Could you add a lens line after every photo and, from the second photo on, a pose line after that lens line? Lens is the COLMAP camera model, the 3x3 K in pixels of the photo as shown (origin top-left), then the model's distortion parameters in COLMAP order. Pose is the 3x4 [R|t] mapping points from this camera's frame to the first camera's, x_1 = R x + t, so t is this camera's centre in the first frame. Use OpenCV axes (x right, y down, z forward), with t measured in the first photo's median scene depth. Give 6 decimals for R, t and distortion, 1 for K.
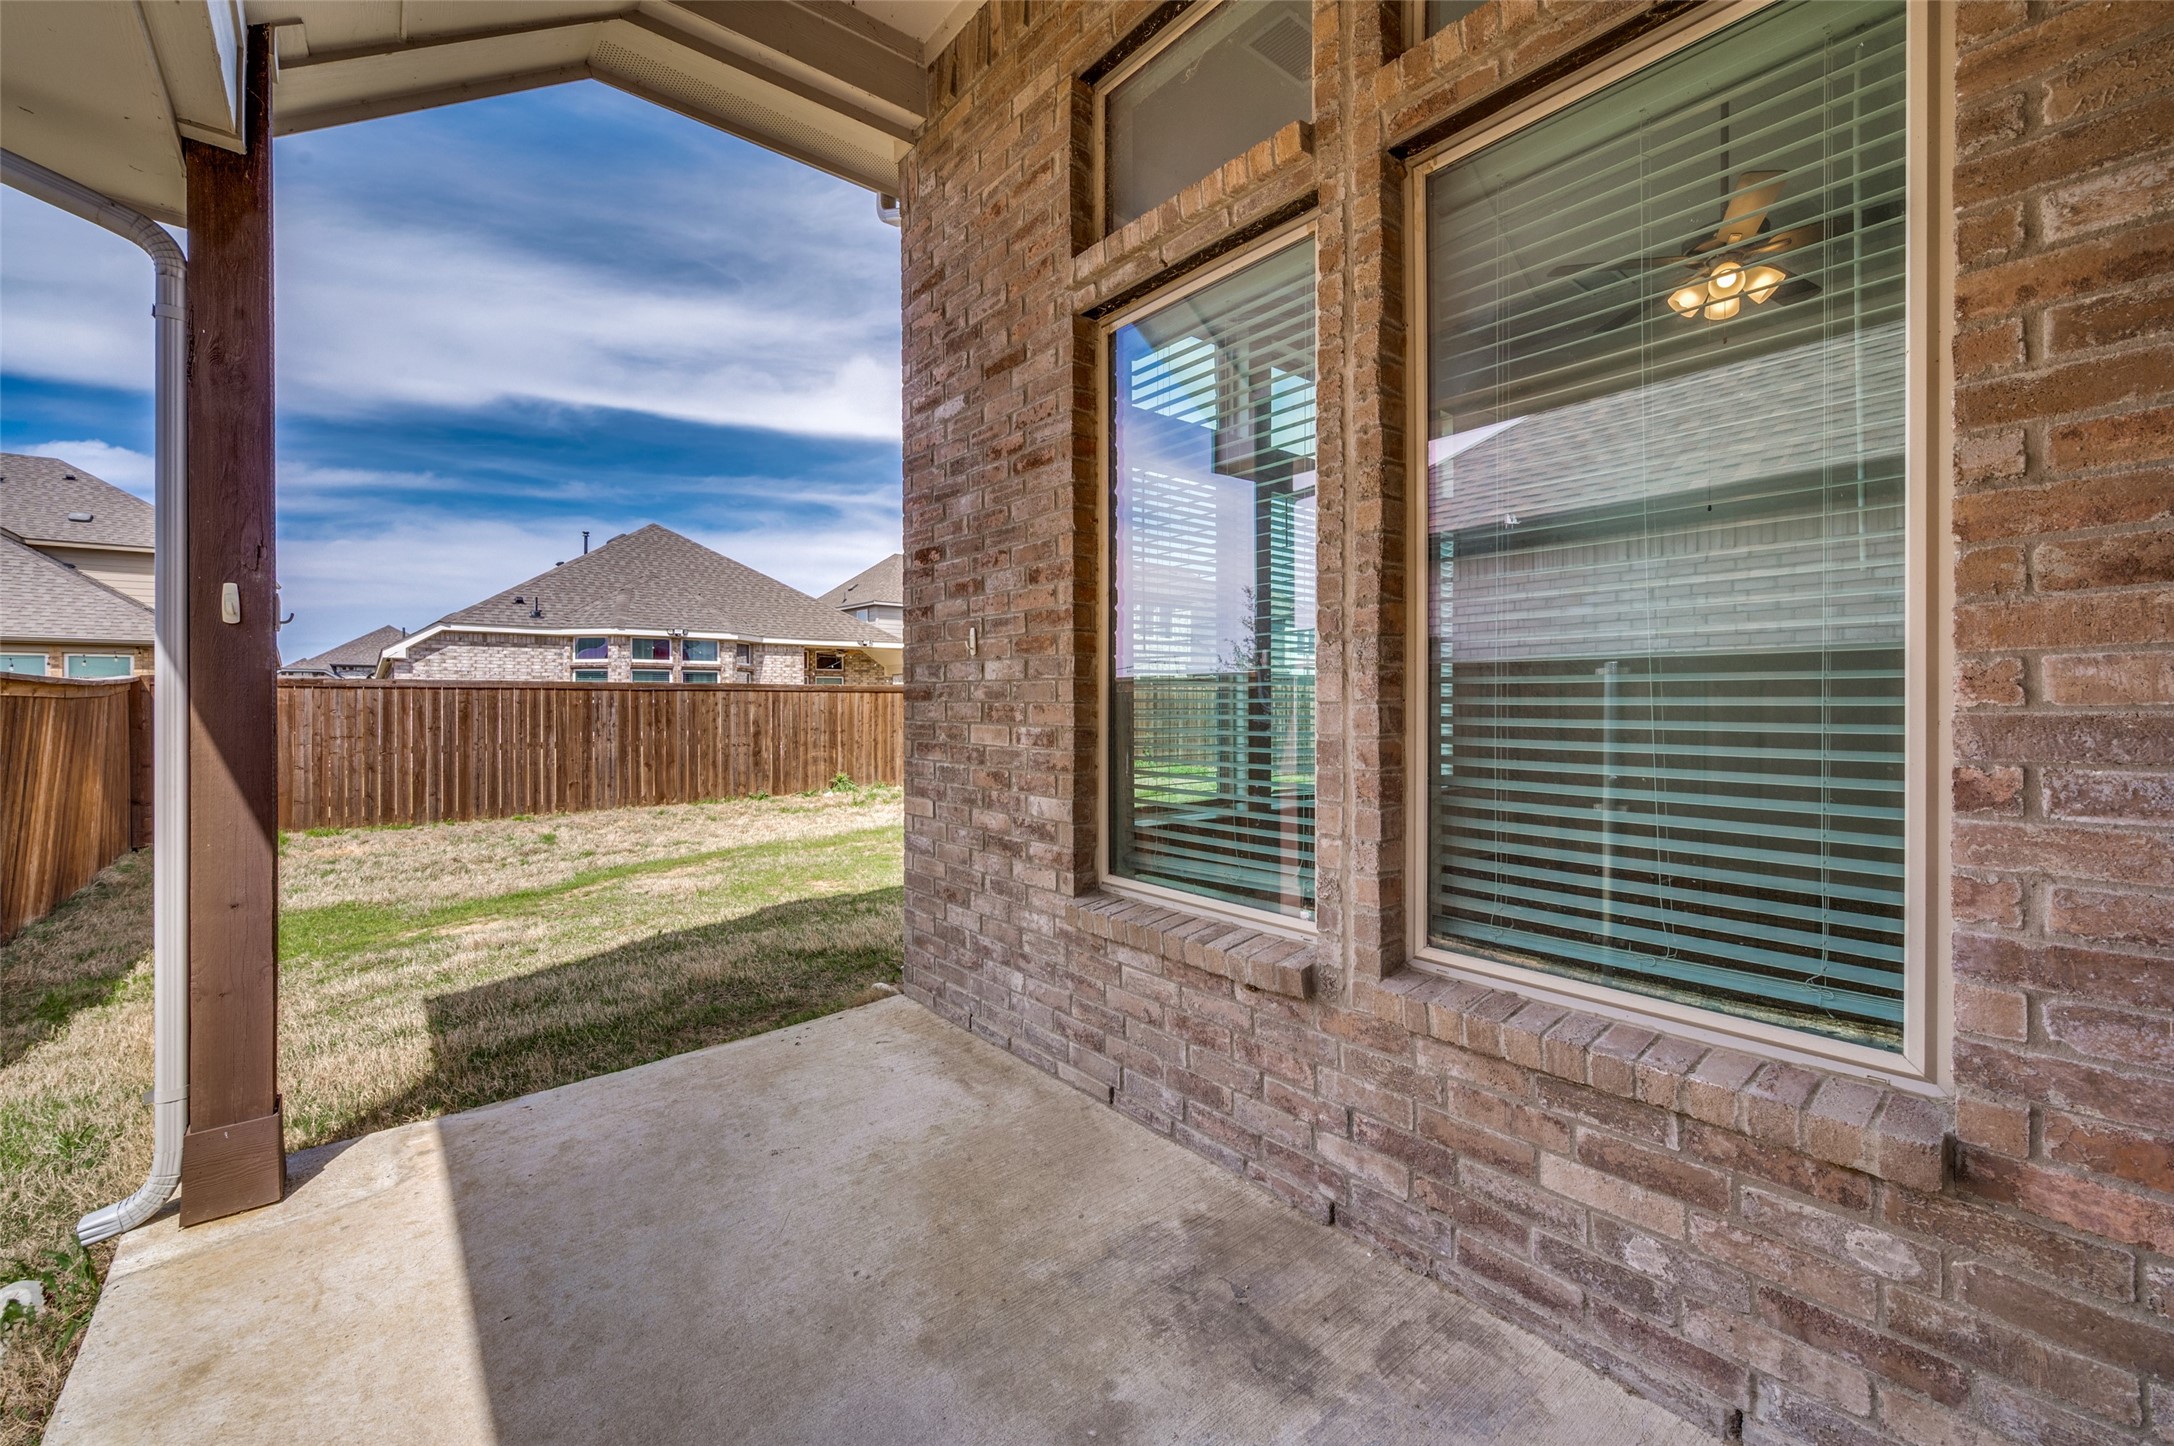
lens RADIAL K [[885.6, 0, 1094.2], [0, 885.6, 713.2], [0, 0, 1]] dist [0.002163, 0.000214]
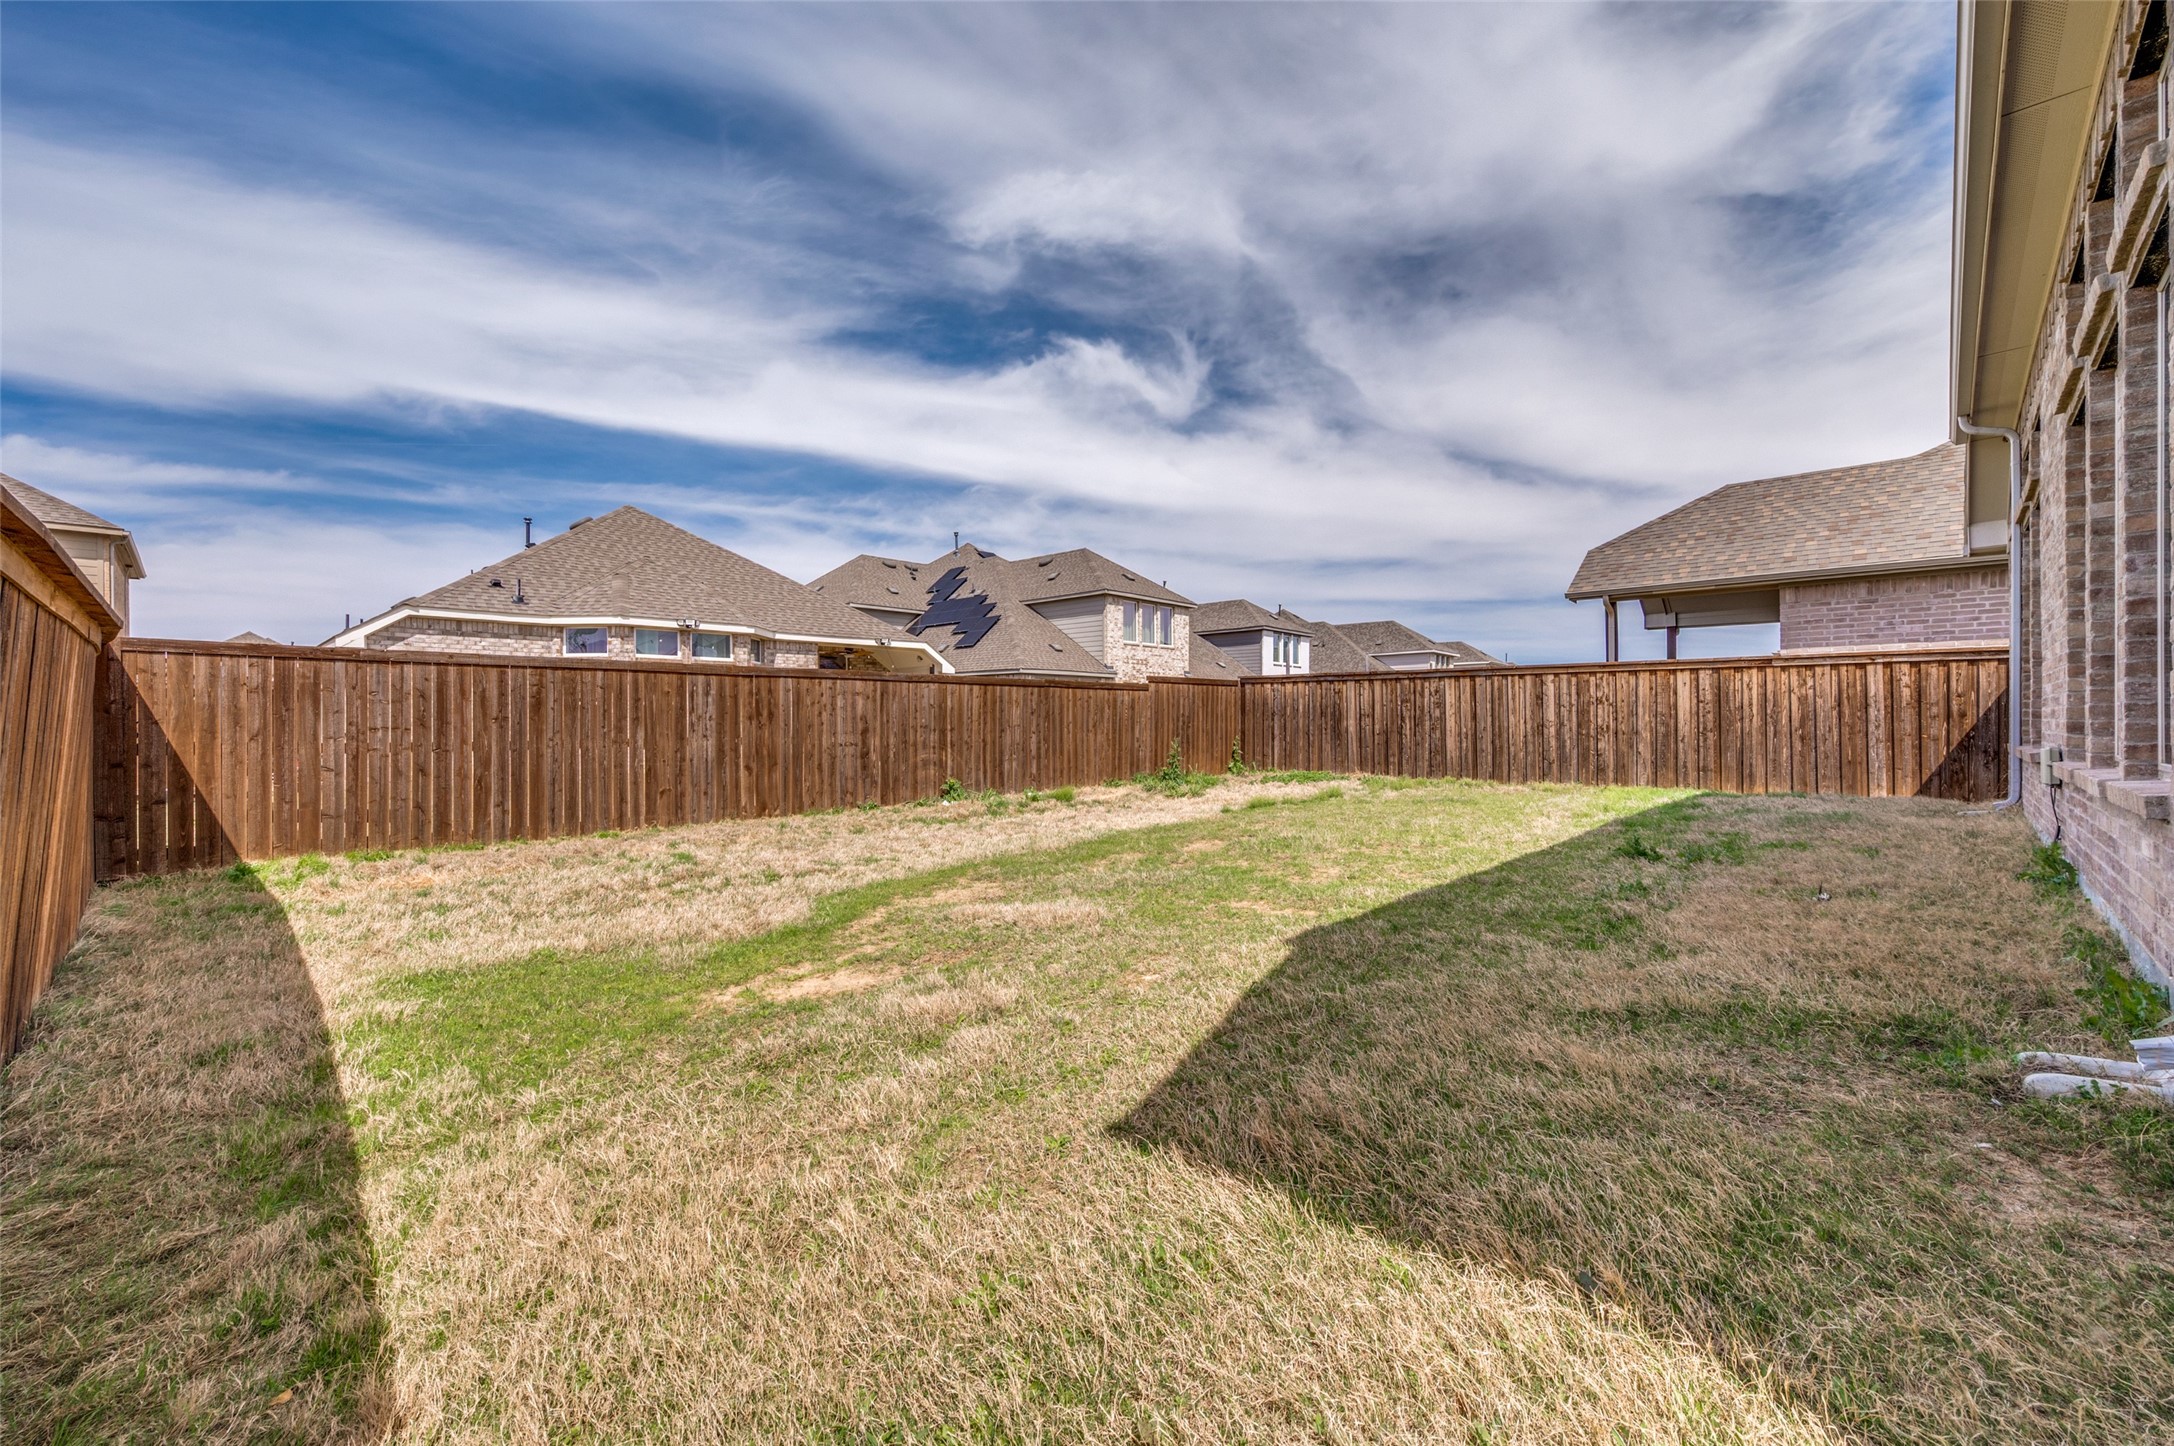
lens RADIAL K [[871.4, 0, 1087.0], [0, 871.4, 723.0], [0, 0, 1]] dist [0.000695, 0.000500]
pose [[0.994183, -0.000928, 0.107696, -0.262312], [0.001982, 0.999951, -0.009680, 0.023836], [-0.107682, 0.009837, 0.994137, 0.161416]]
